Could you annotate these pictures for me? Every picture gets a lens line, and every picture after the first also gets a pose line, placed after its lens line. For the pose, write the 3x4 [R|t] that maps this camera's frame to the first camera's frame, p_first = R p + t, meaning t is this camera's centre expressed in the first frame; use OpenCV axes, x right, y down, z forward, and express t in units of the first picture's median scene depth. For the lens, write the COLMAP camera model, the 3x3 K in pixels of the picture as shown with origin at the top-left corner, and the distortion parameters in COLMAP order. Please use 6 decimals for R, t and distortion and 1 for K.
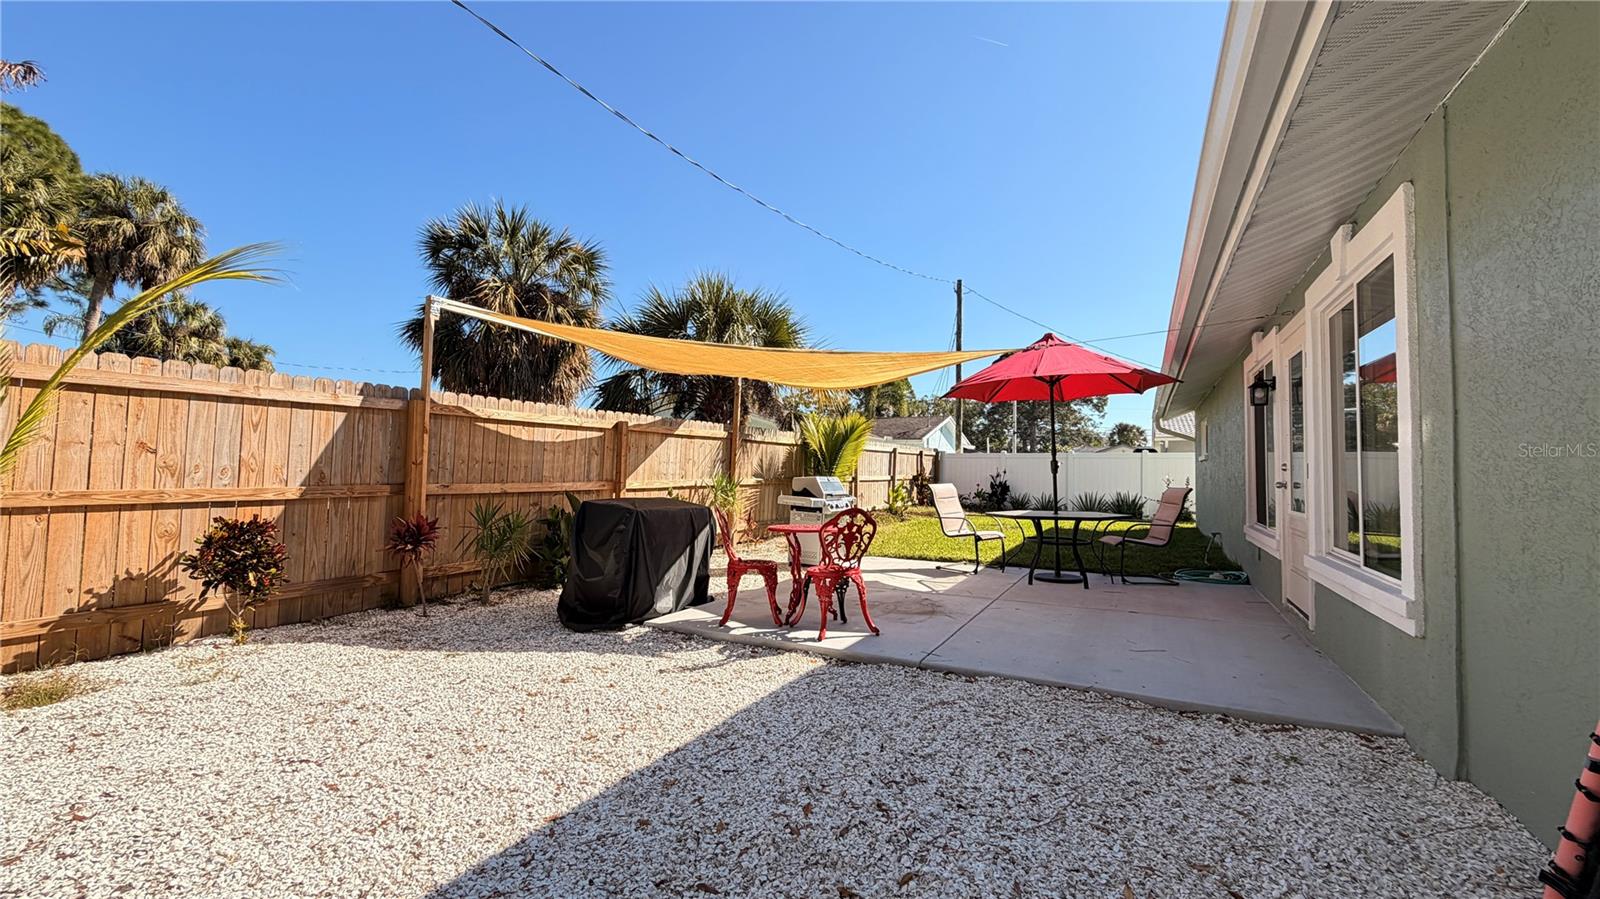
lens RADIAL K [[636.3, 0, 800.2], [0, 636.3, 442.1], [0, 0, 1]] dist [-0.002678, 0.000102]
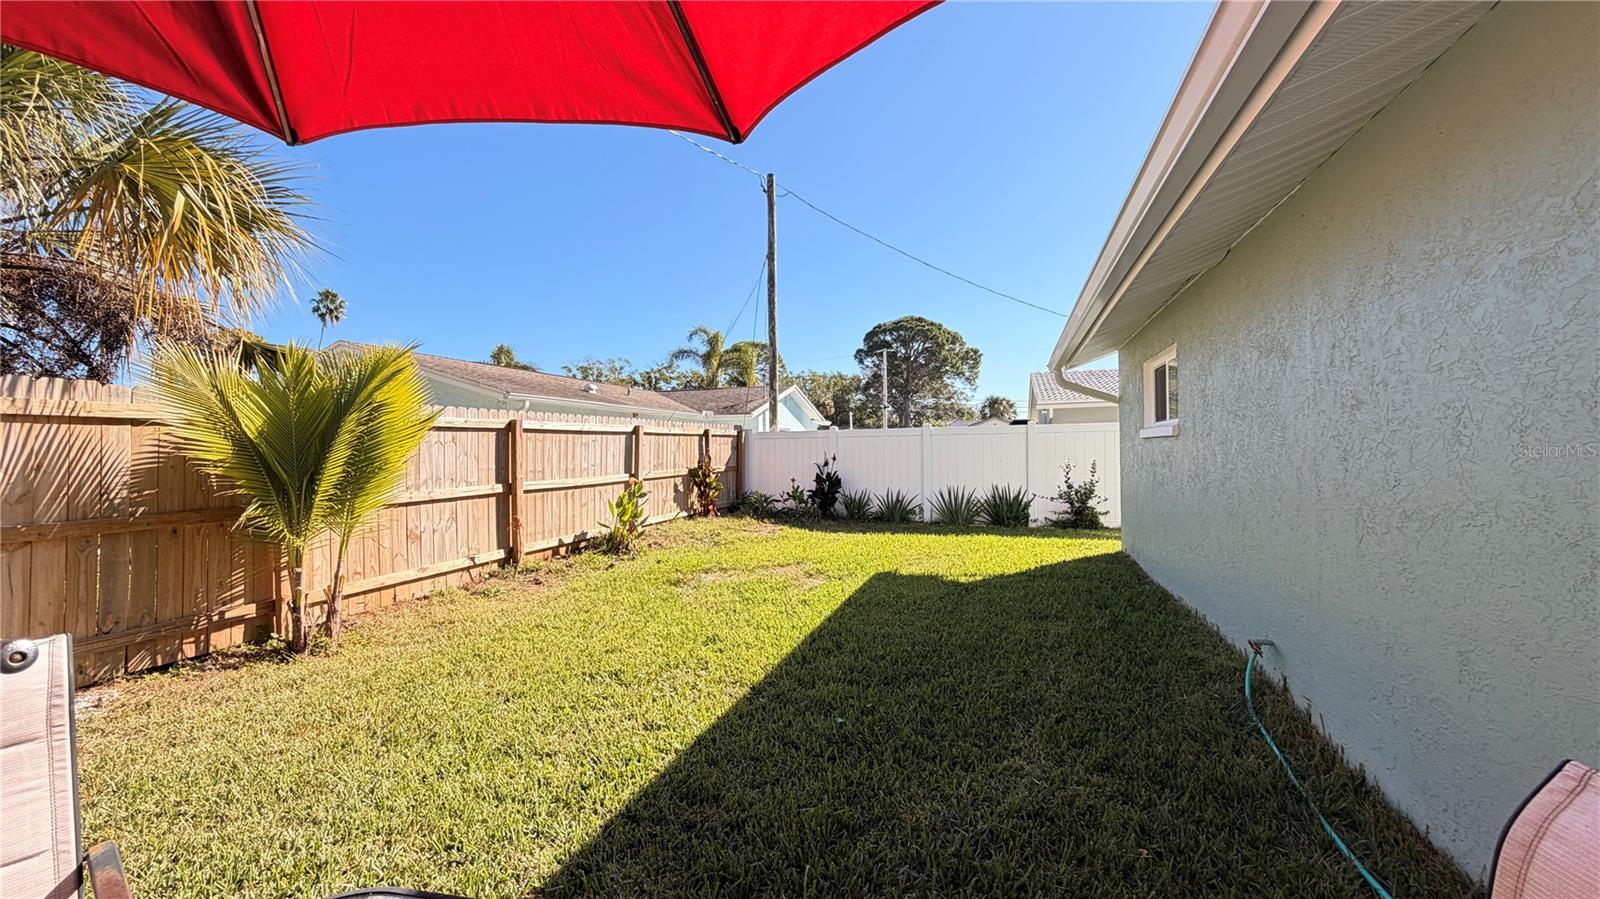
lens RADIAL K [[636.3, 0, 794.6], [0, 636.3, 443.5], [0, 0, 1]] dist [-0.002678, 0.000102]
pose [[0.985720, -0.025028, 0.166525, 0.133180], [0.019117, 0.999132, 0.037008, 0.004509], [-0.167307, -0.033296, 0.985343, 0.274855]]
